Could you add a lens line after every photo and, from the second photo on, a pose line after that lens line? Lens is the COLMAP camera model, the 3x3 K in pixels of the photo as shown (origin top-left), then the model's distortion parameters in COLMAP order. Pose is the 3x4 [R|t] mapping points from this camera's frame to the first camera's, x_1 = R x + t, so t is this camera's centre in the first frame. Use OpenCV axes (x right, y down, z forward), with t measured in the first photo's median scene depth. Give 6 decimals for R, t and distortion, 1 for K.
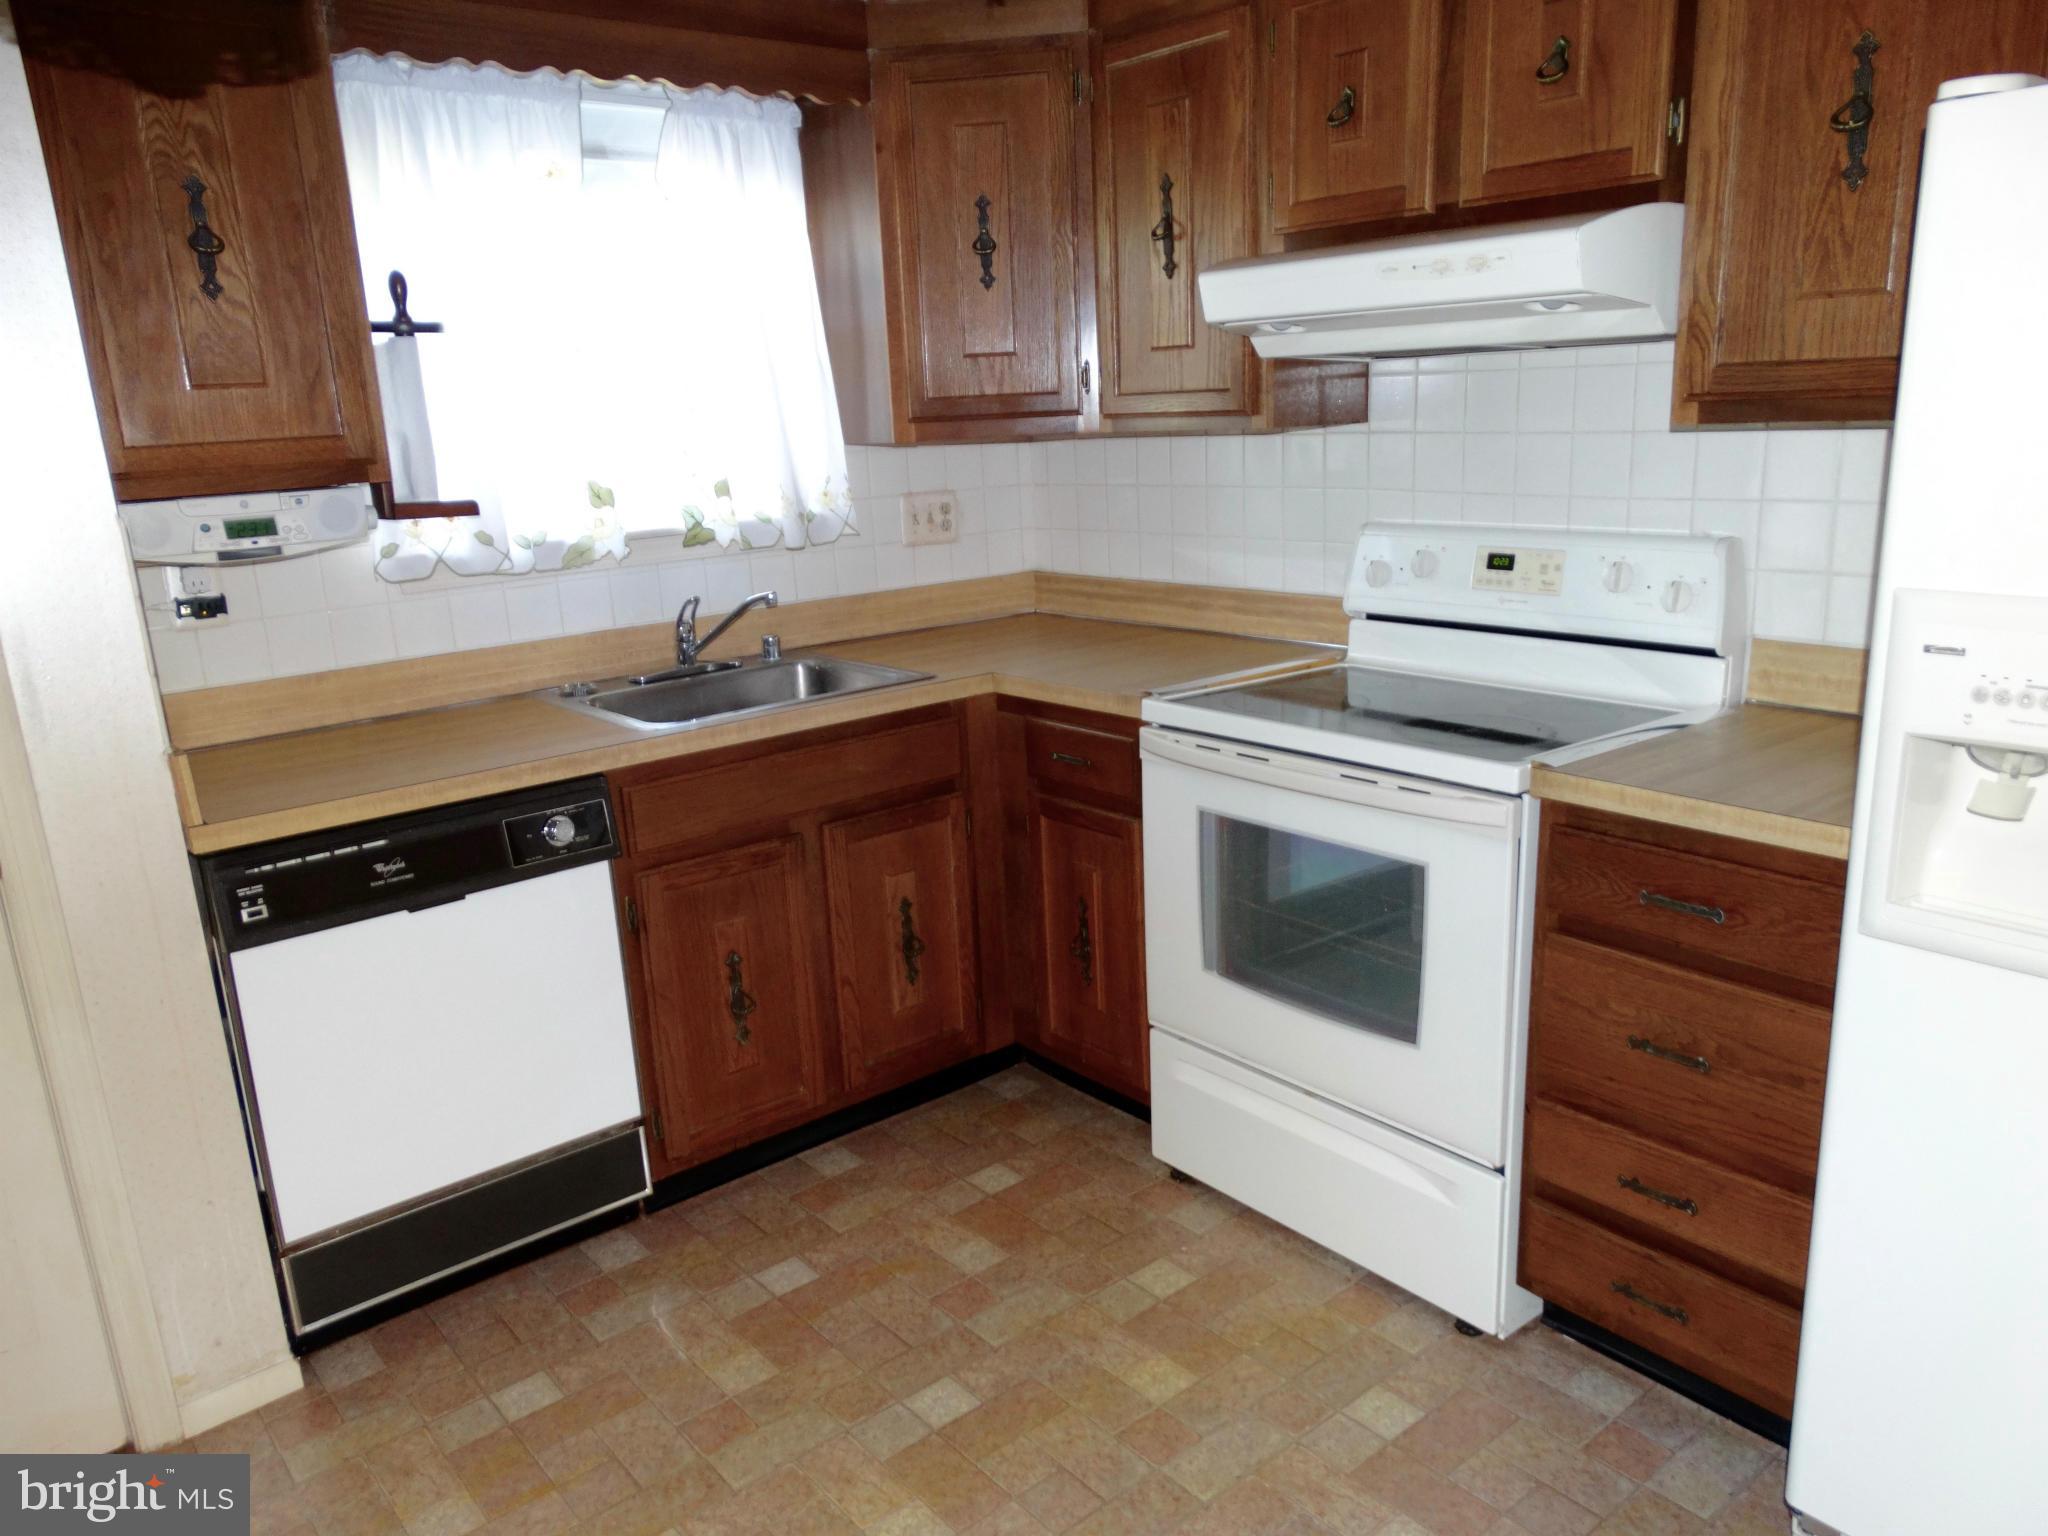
lens RADIAL K [[1438.7, 0, 1024.0], [0, 1438.7, 768.0], [0, 0, 1]] dist [-0.003200, -0.001339]
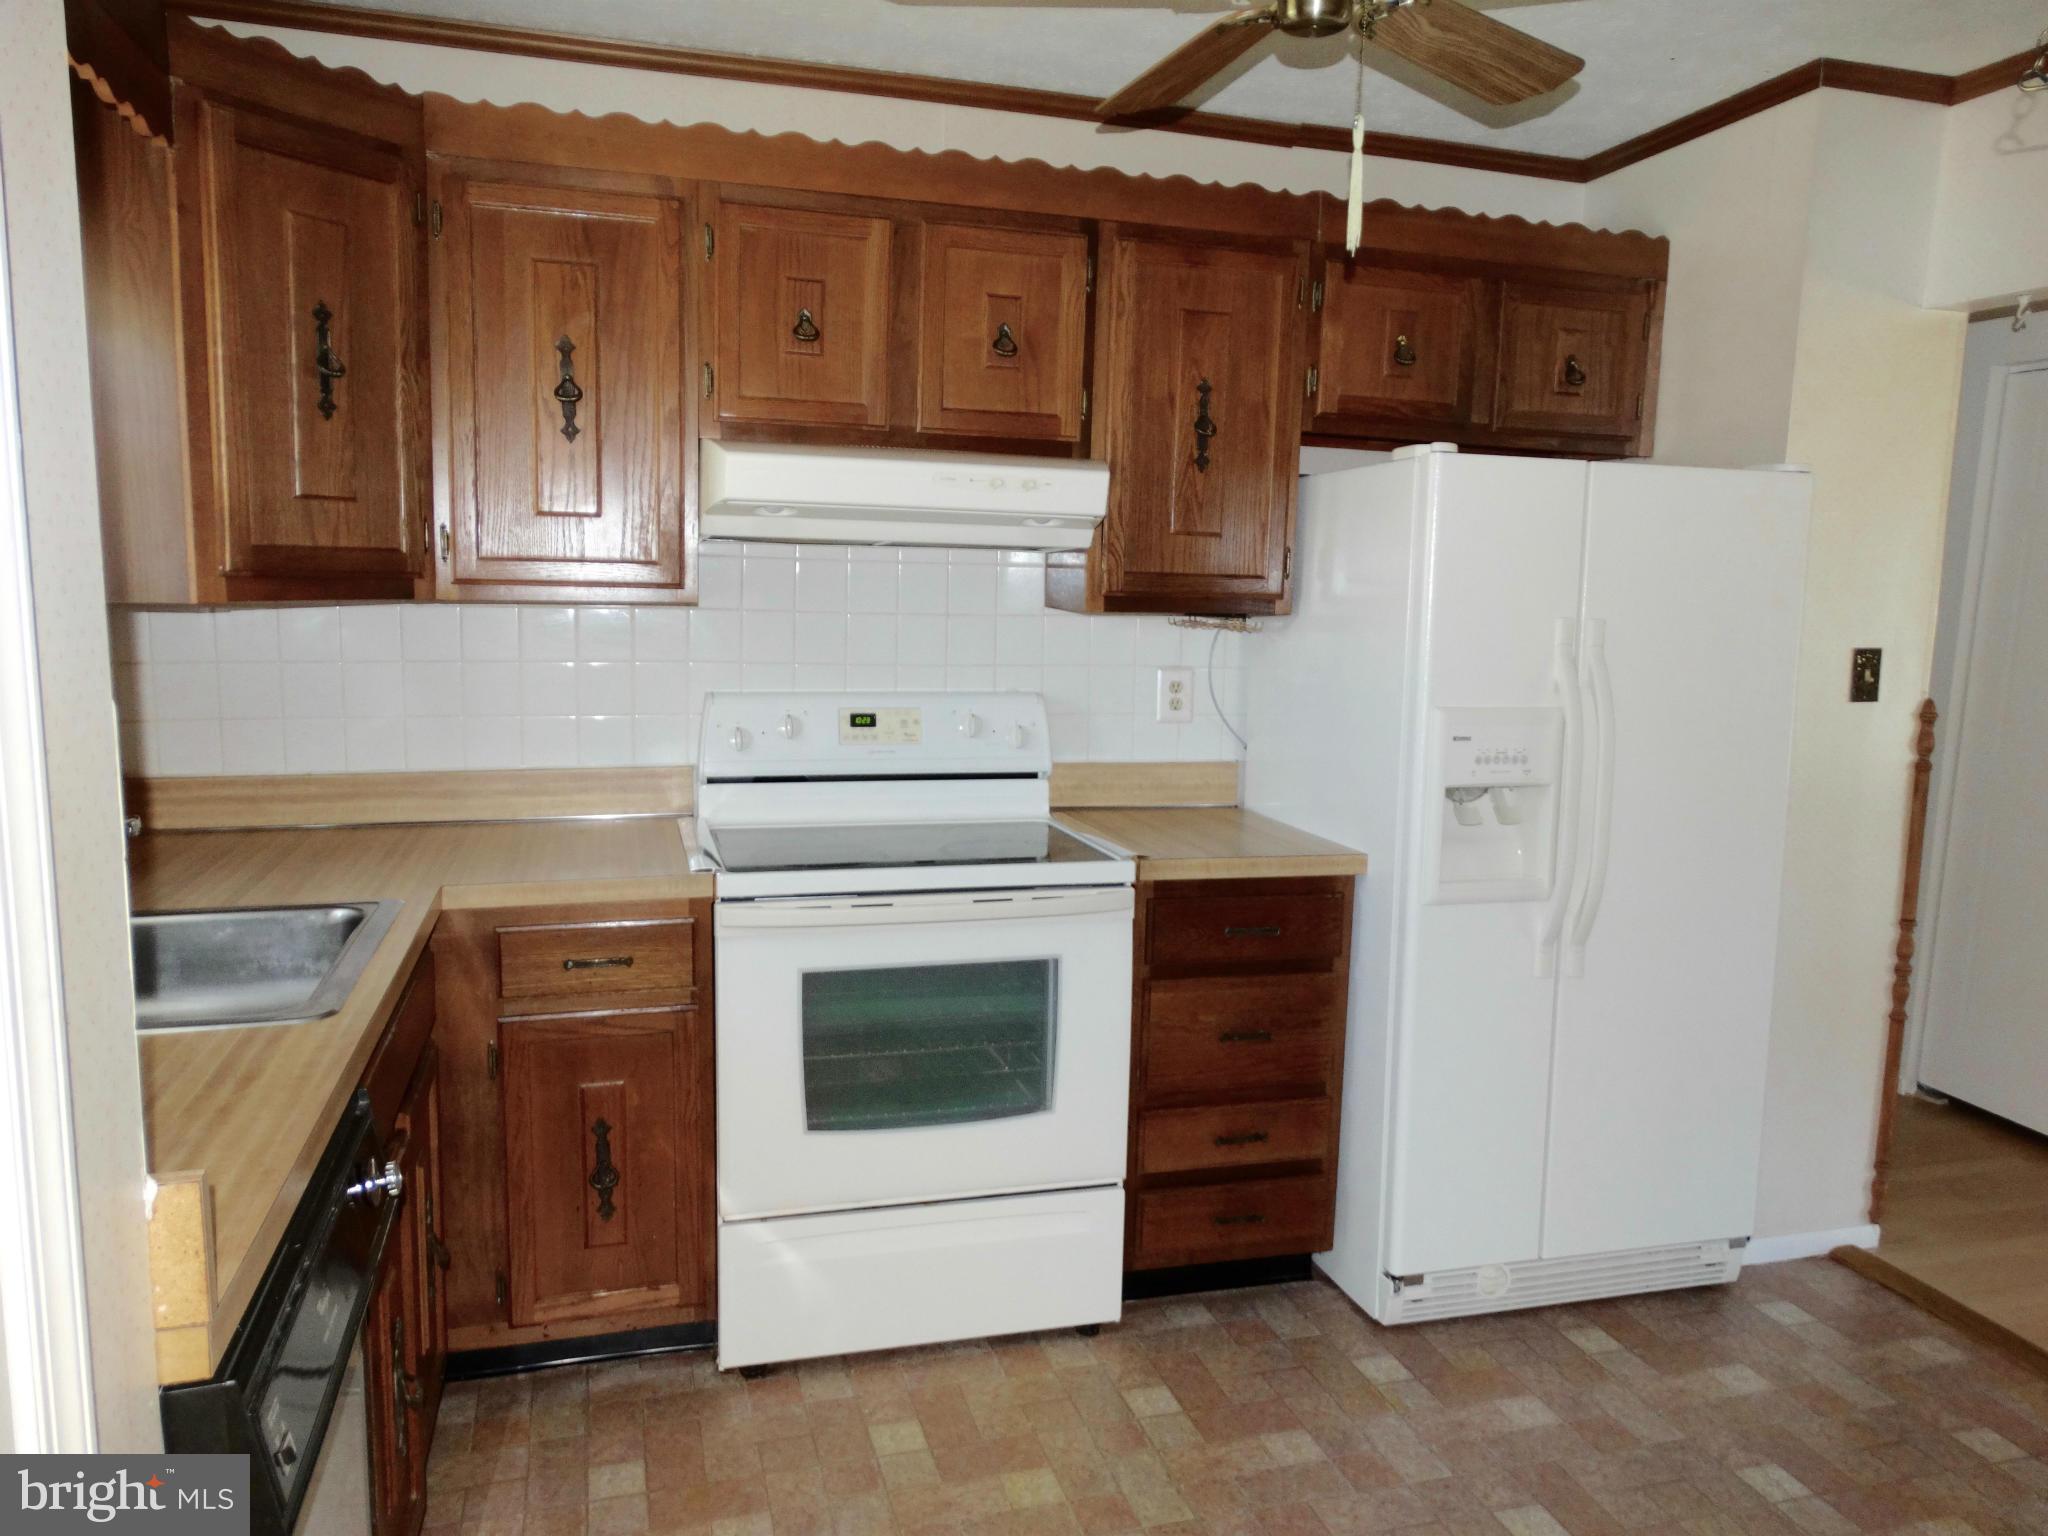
lens RADIAL K [[1438.7, 0, 1024.0], [0, 1438.7, 768.0], [0, 0, 1]] dist [-0.003200, -0.001339]
pose [[0.399462, -0.074353, 0.913730, -0.685895], [0.184406, 0.982850, -0.000641, -0.078623], [-0.898011, 0.168753, 0.406322, 0.403298]]
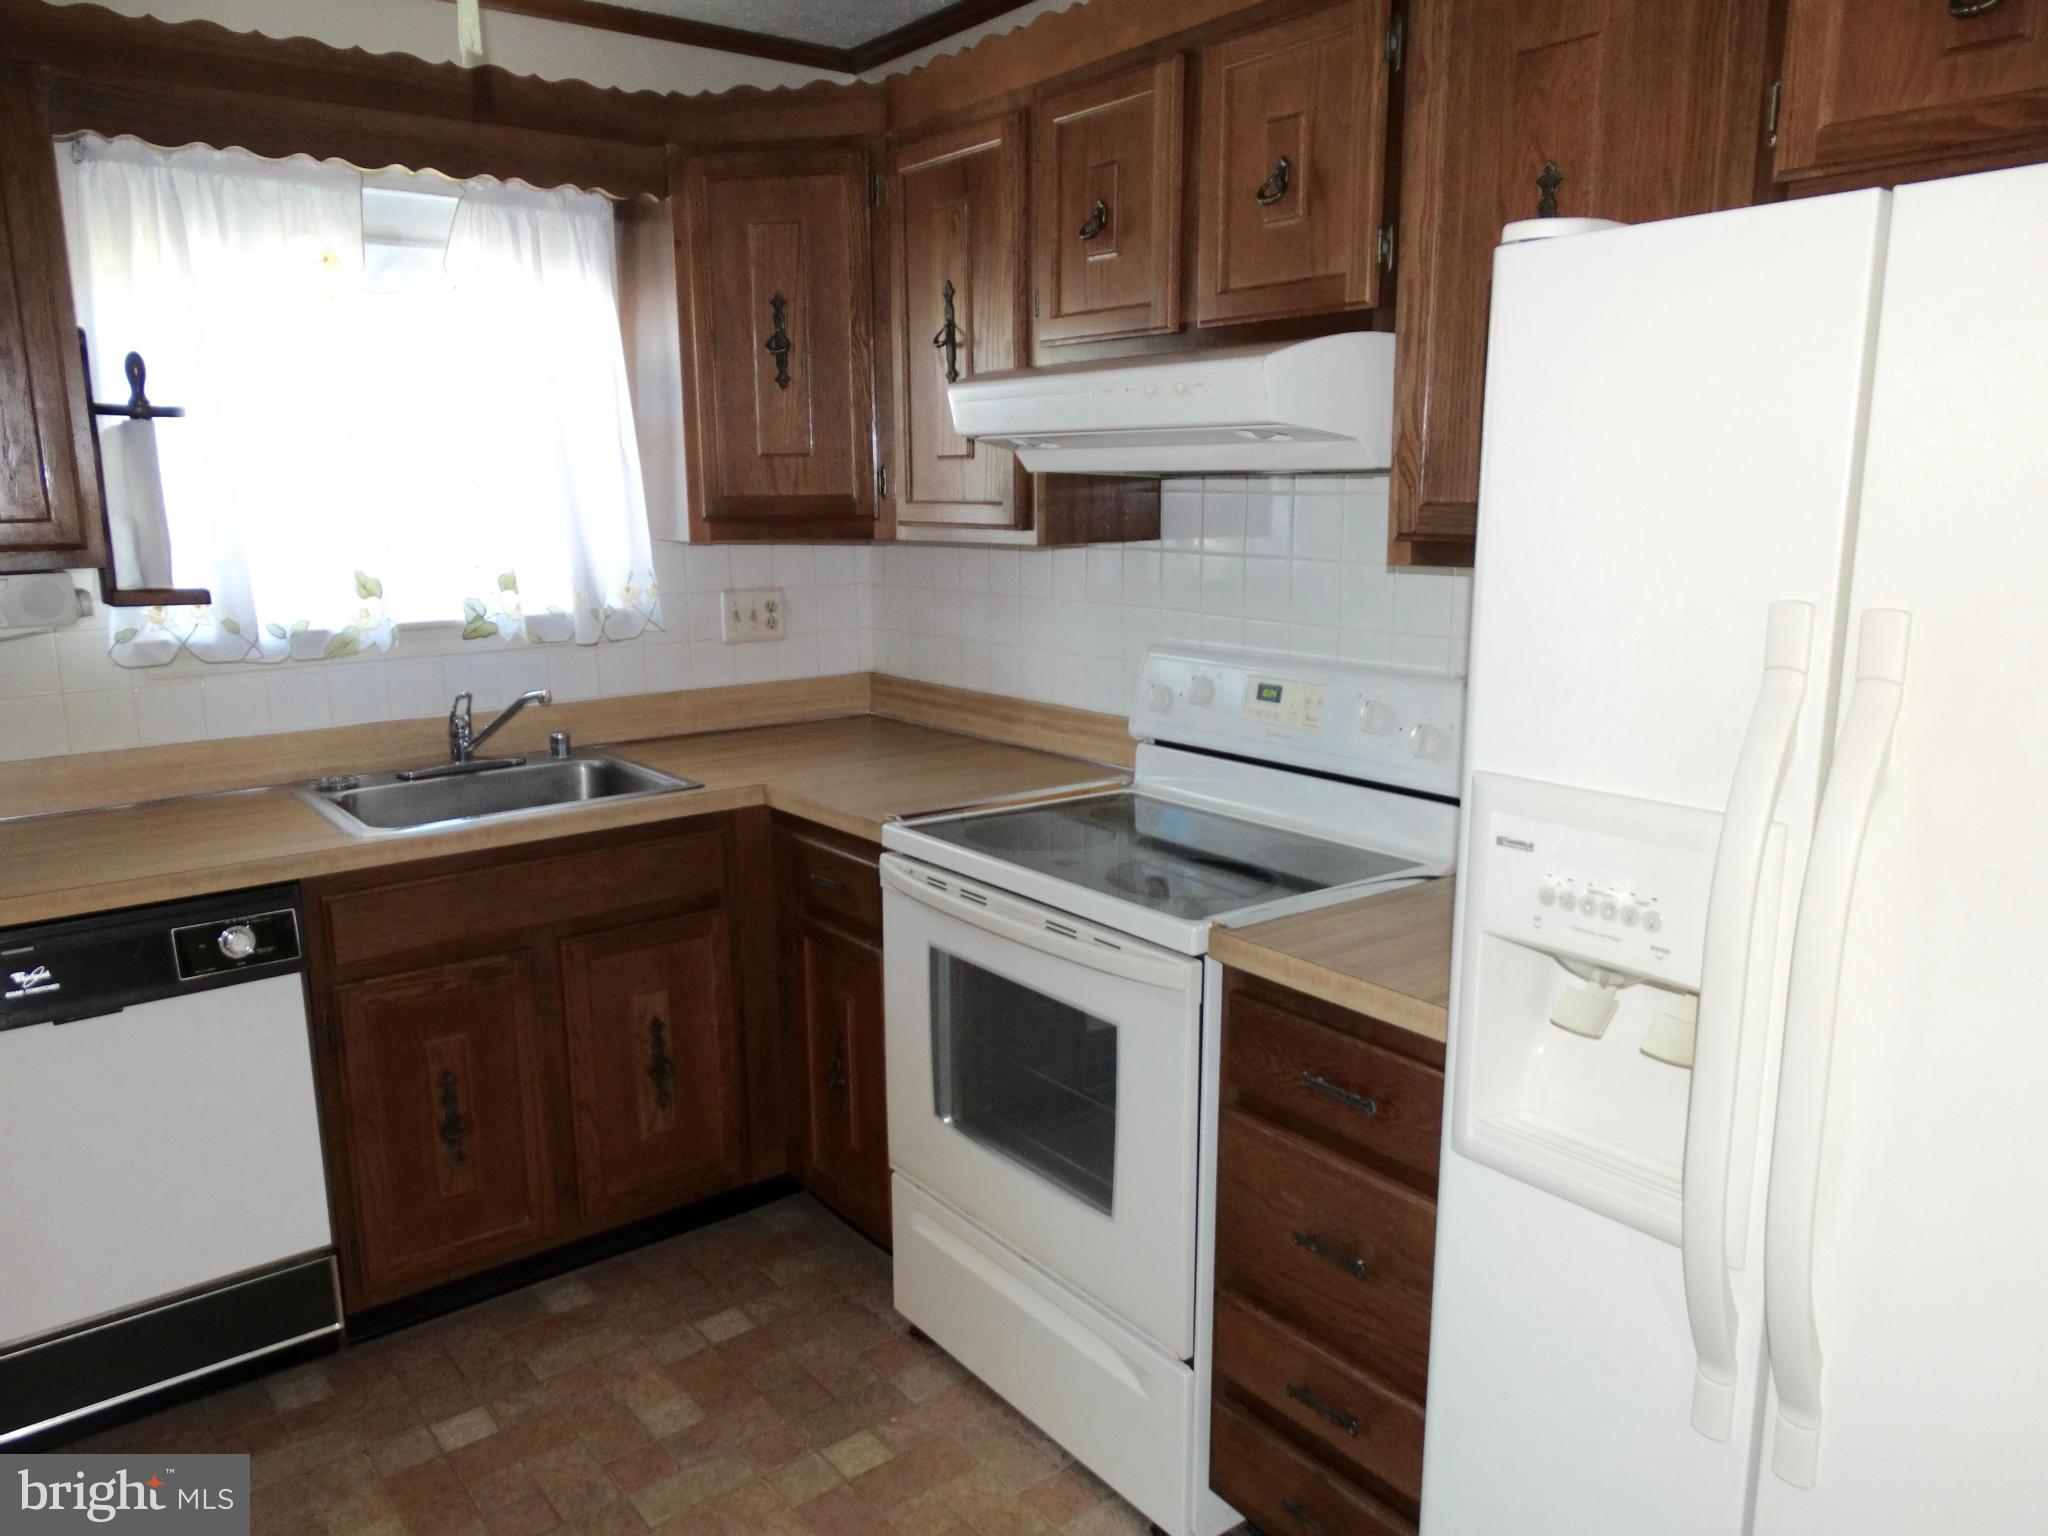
lens RADIAL K [[1442.1, 0, 1015.7], [0, 1442.1, 766.8], [0, 0, 1]] dist [-0.001671, 0.001466]
pose [[0.998999, 0.039180, -0.021583, 0.184329], [-0.040285, 0.997763, -0.053357, -0.036807], [0.019444, 0.054173, 0.998342, 0.049672]]
